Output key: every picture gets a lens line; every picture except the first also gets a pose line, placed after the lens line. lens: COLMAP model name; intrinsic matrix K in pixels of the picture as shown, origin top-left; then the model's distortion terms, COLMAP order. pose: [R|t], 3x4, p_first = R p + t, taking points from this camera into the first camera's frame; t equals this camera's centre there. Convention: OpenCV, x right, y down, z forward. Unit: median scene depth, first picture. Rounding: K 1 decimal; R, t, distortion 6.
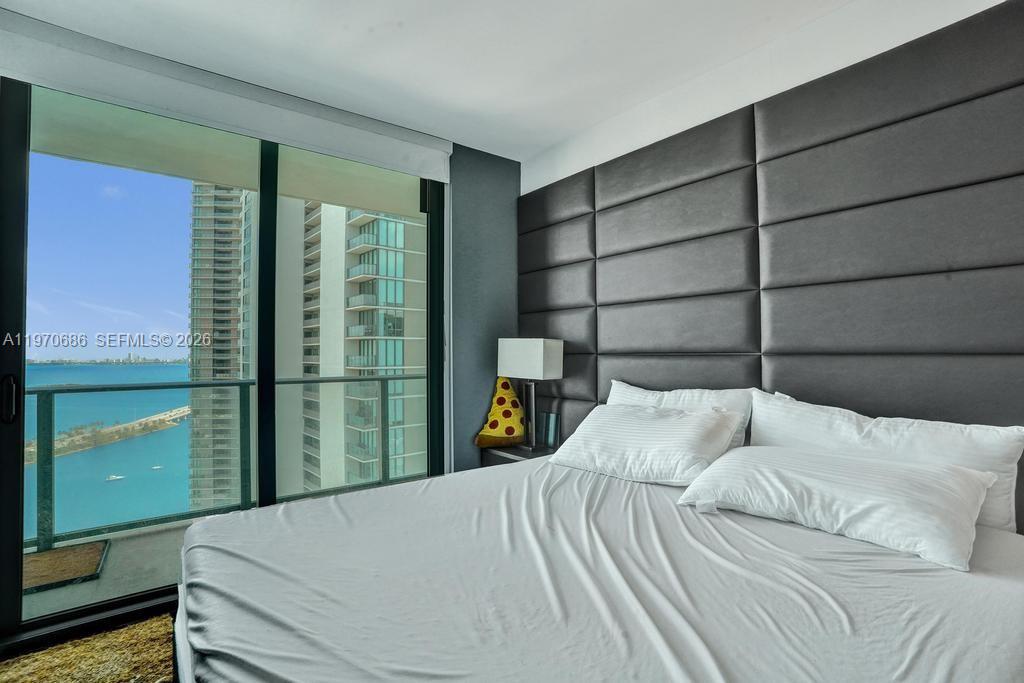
lens RADIAL K [[489.1, 0, 501.2], [0, 489.1, 345.4], [0, 0, 1]] dist [-0.061986, 0.024408]
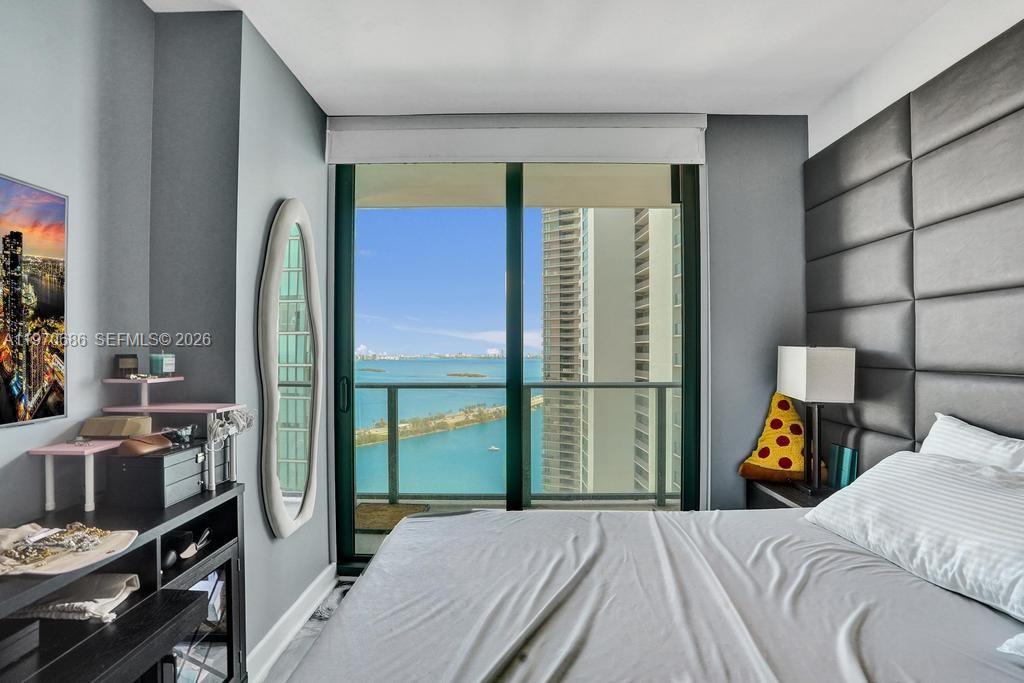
lens RADIAL K [[489.1, 0, 501.1], [0, 489.1, 347.7], [0, 0, 1]] dist [-0.061986, 0.024408]
pose [[0.782456, -0.000340, -0.622706, 0.139854], [0.007967, 0.999923, 0.009466, -0.021902], [0.622655, -0.012368, 0.782398, 0.114842]]
